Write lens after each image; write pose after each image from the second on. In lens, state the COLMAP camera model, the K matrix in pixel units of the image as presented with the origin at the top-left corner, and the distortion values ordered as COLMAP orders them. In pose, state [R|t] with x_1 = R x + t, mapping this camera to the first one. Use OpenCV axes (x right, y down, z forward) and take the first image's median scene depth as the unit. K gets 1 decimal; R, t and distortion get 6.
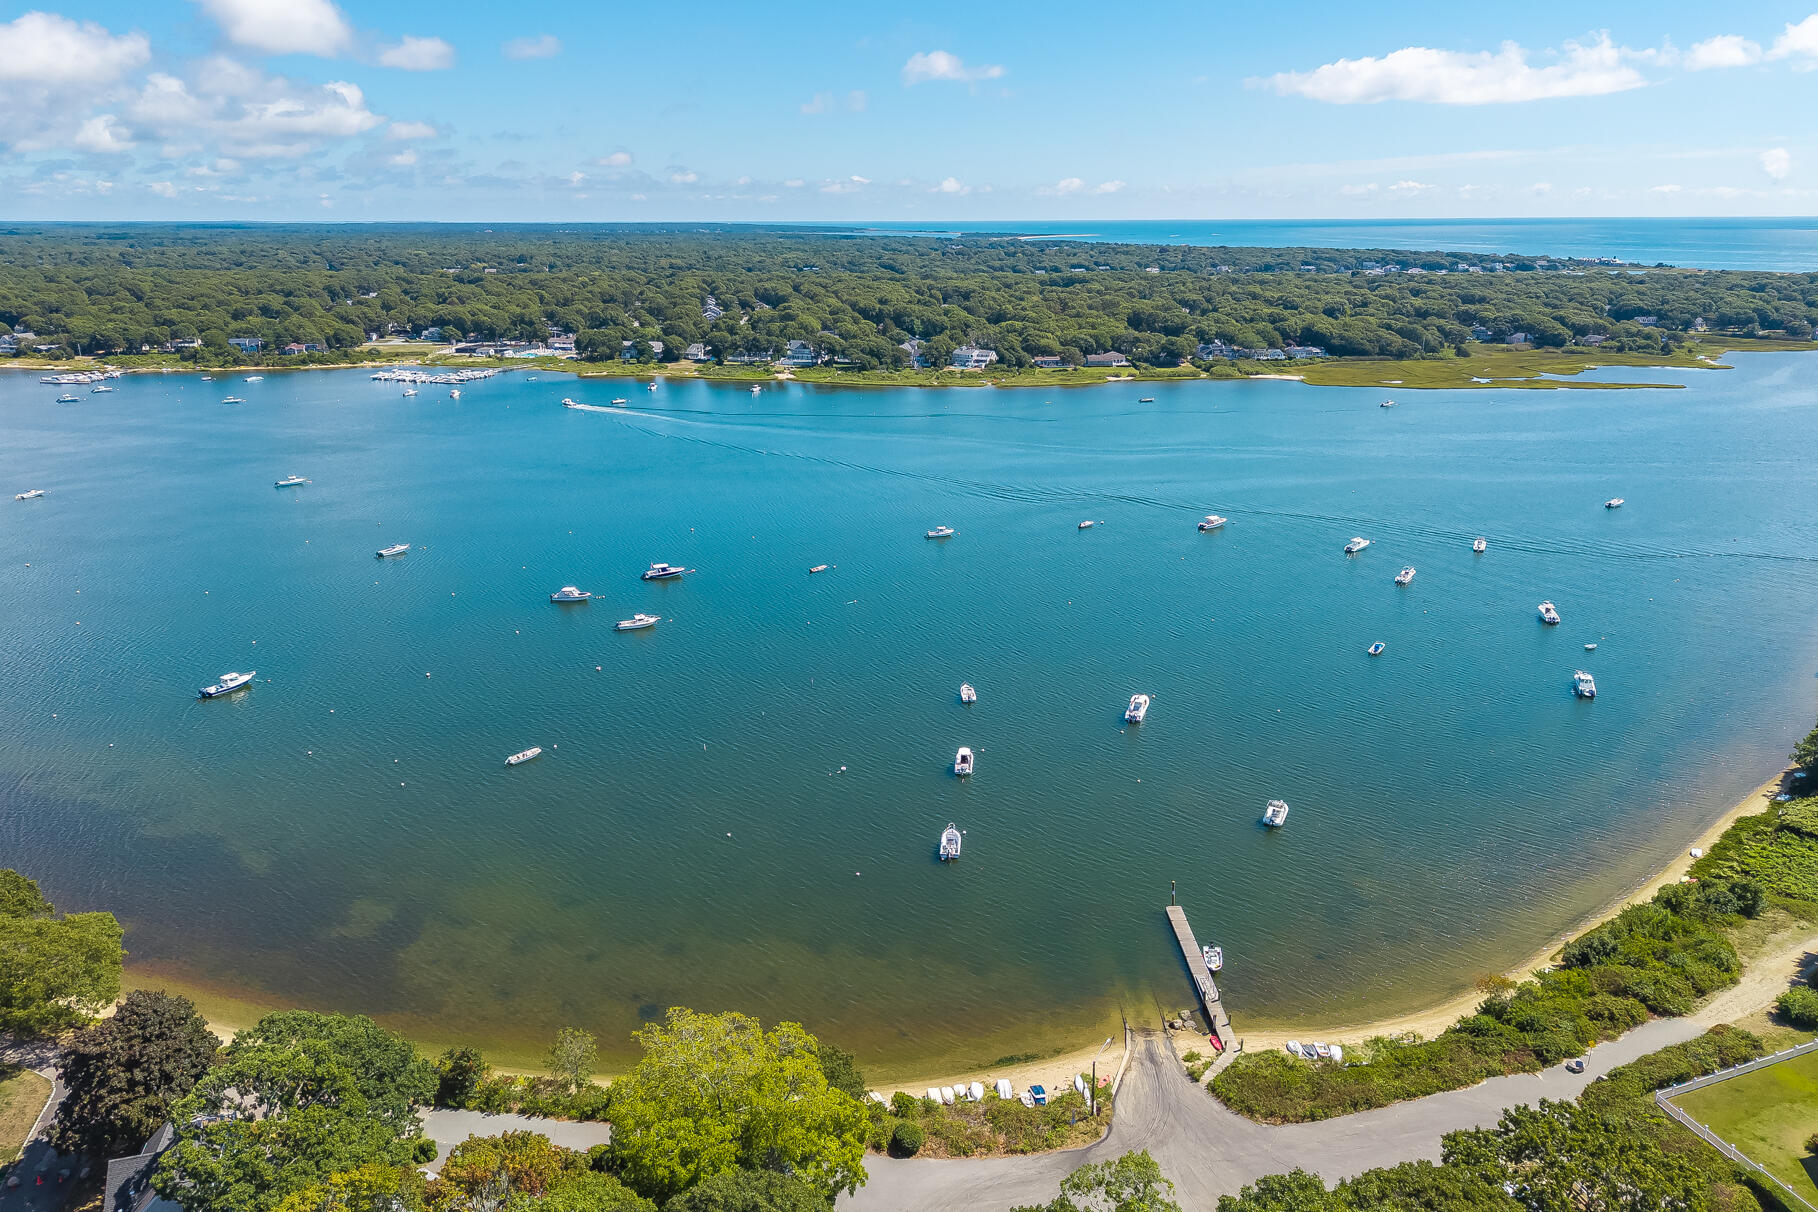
lens RADIAL K [[1184.4, 0, 909.0], [0, 1184.4, 606.0], [0, 0, 1]] dist [-0.012516, -0.004146]
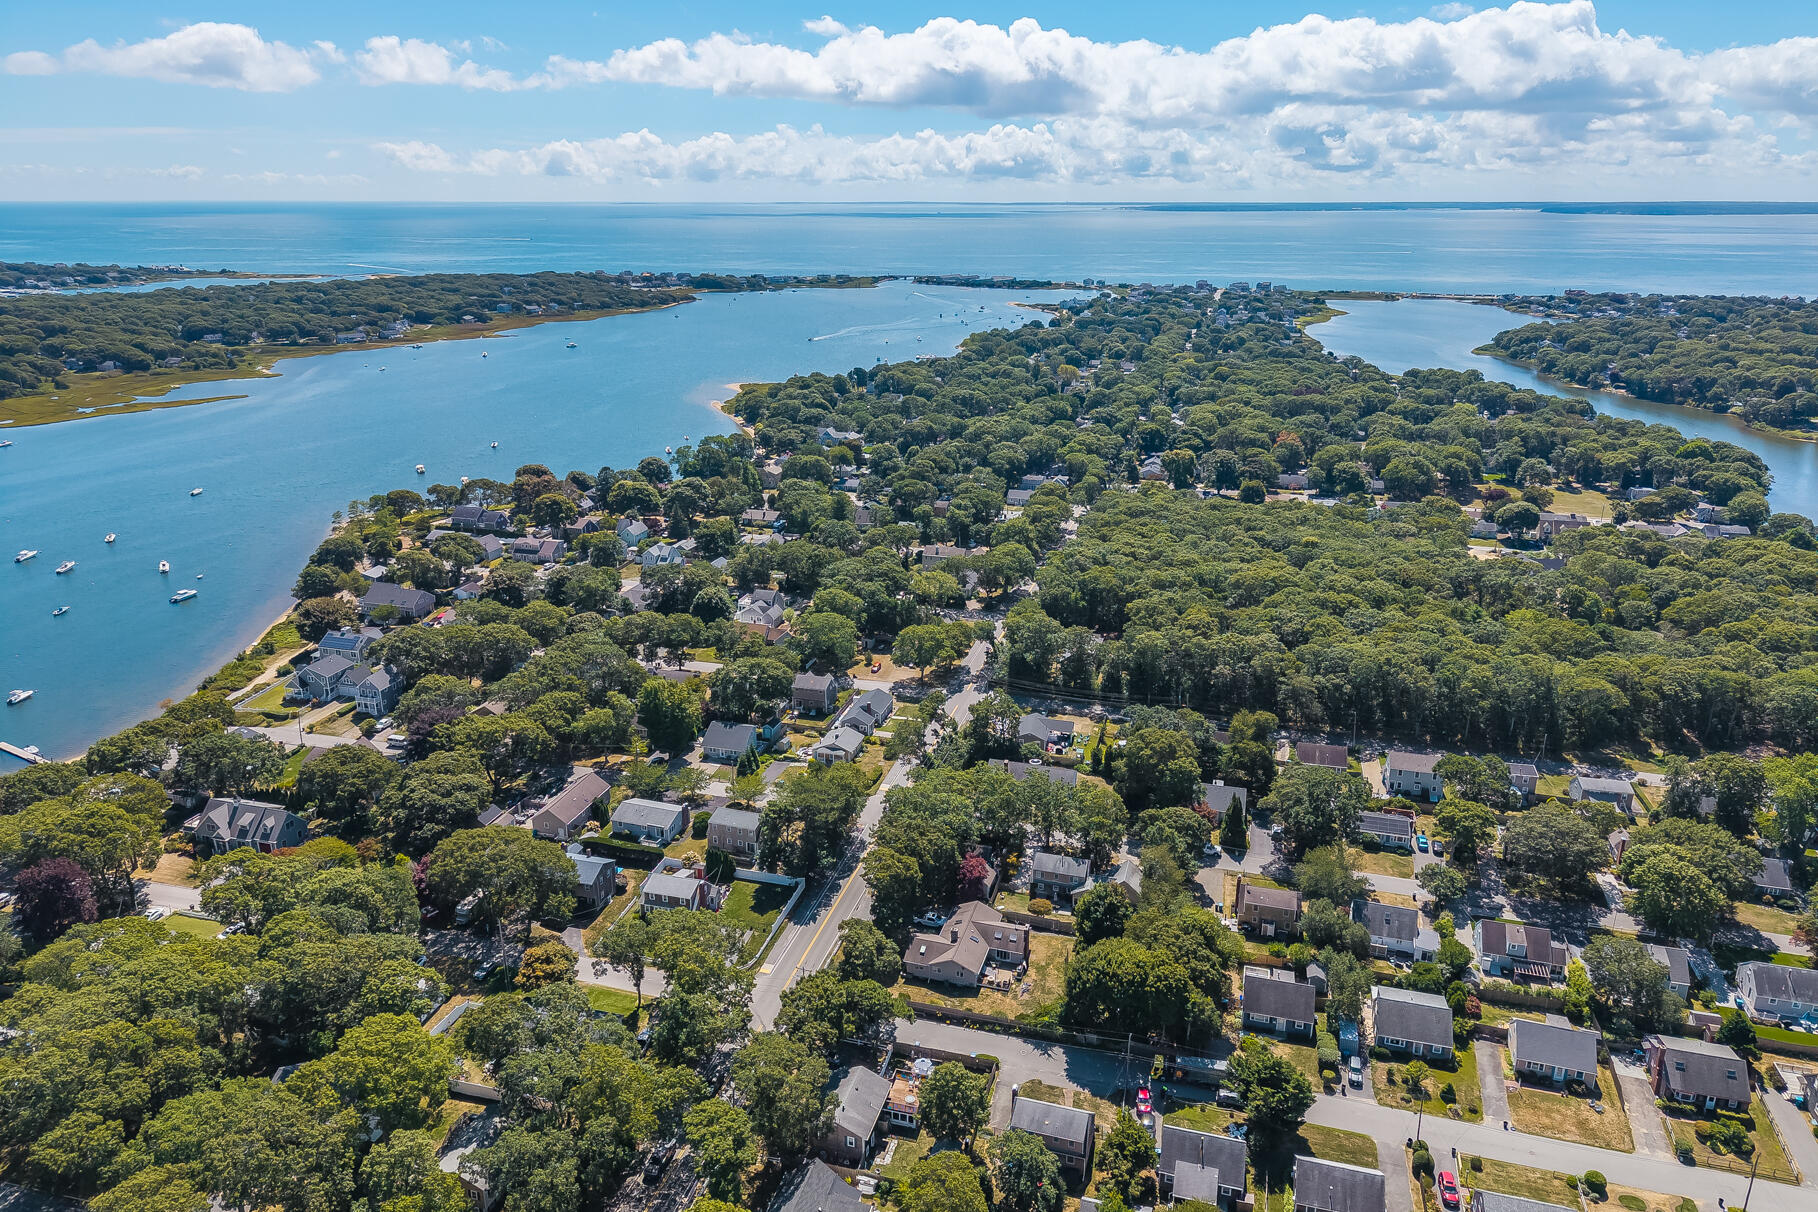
lens RADIAL K [[1184.4, 0, 909.0], [0, 1184.4, 606.0], [0, 0, 1]] dist [-0.012516, -0.004146]
pose [[0.499825, -0.264734, 0.824677, -0.110302], [0.254239, 0.955044, 0.152493, 0.024410], [-0.827972, 0.133446, 0.544660, -0.259443]]
